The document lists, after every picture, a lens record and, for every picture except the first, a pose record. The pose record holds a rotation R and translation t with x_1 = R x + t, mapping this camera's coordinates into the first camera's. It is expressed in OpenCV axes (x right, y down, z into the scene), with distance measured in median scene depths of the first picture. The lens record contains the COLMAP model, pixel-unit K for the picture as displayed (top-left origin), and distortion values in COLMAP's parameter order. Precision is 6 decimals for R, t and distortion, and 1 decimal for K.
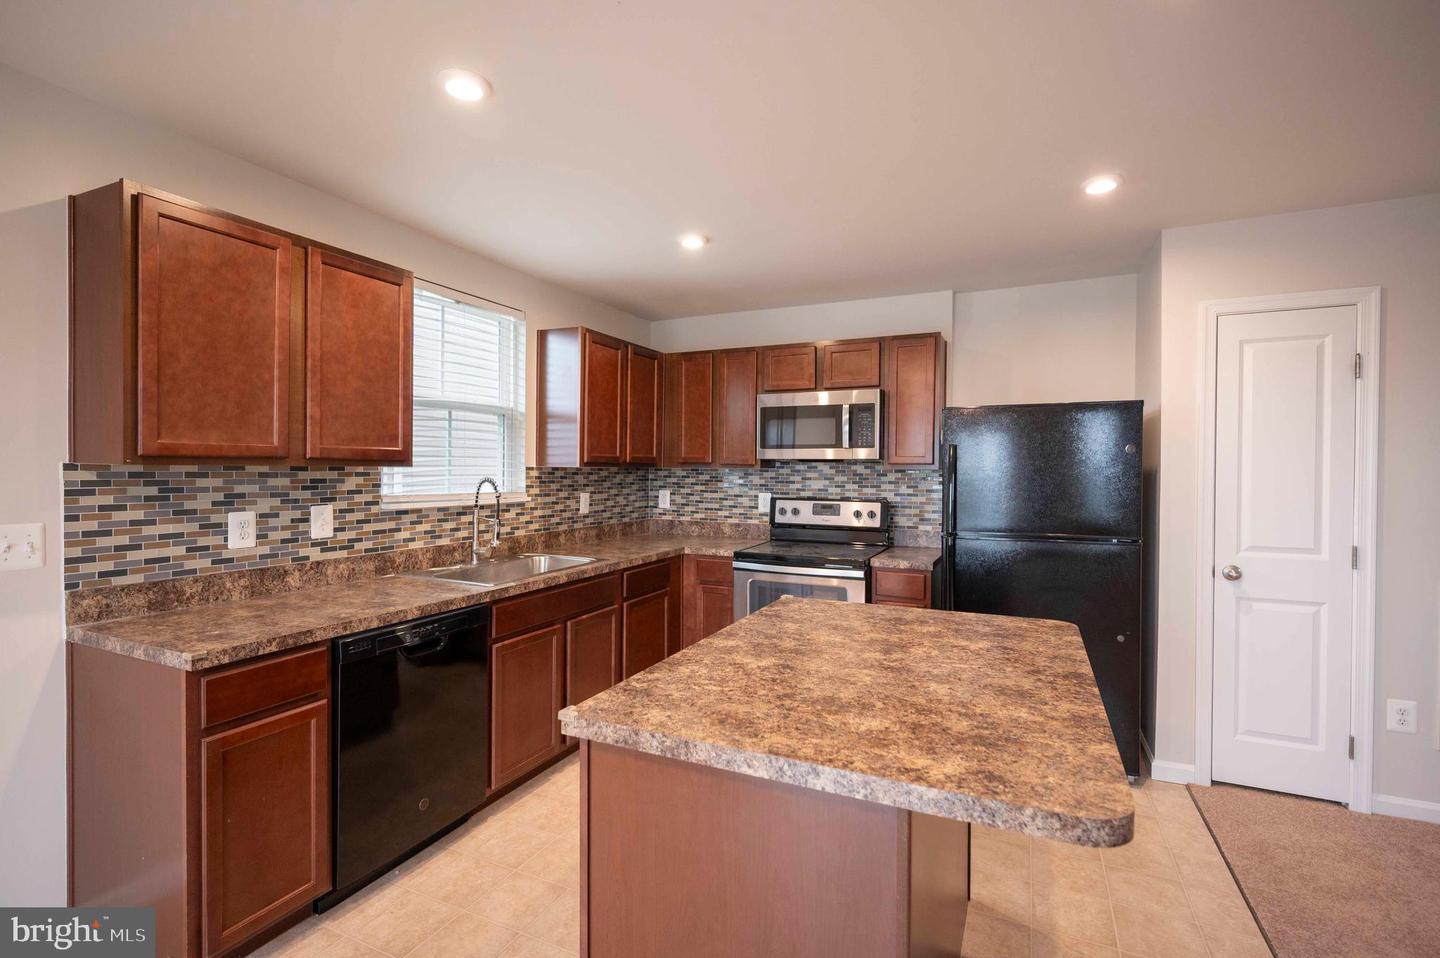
lens RADIAL K [[655.3, 0, 720.0], [0, 655.3, 479.0], [0, 0, 1]] dist [0.001137, 0.000261]
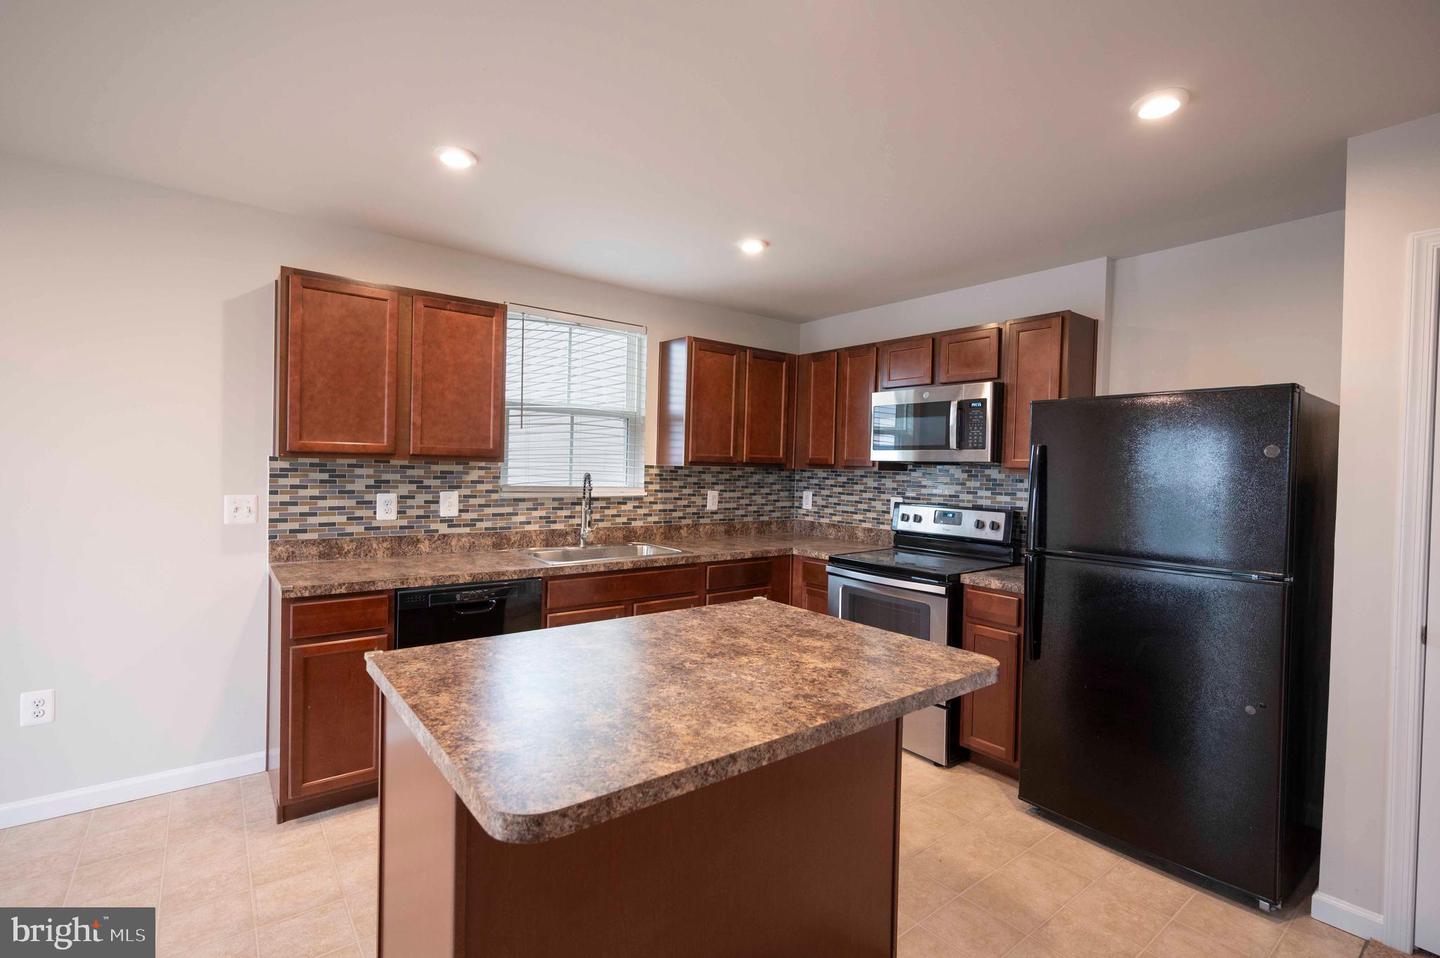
lens RADIAL K [[655.3, 0, 720.0], [0, 655.3, 479.0], [0, 0, 1]] dist [0.001137, 0.000261]
pose [[0.891233, 0.023984, -0.452911, 0.442462], [-0.025604, 0.999669, 0.002556, -0.001290], [0.452822, 0.009318, 0.891552, 0.082276]]
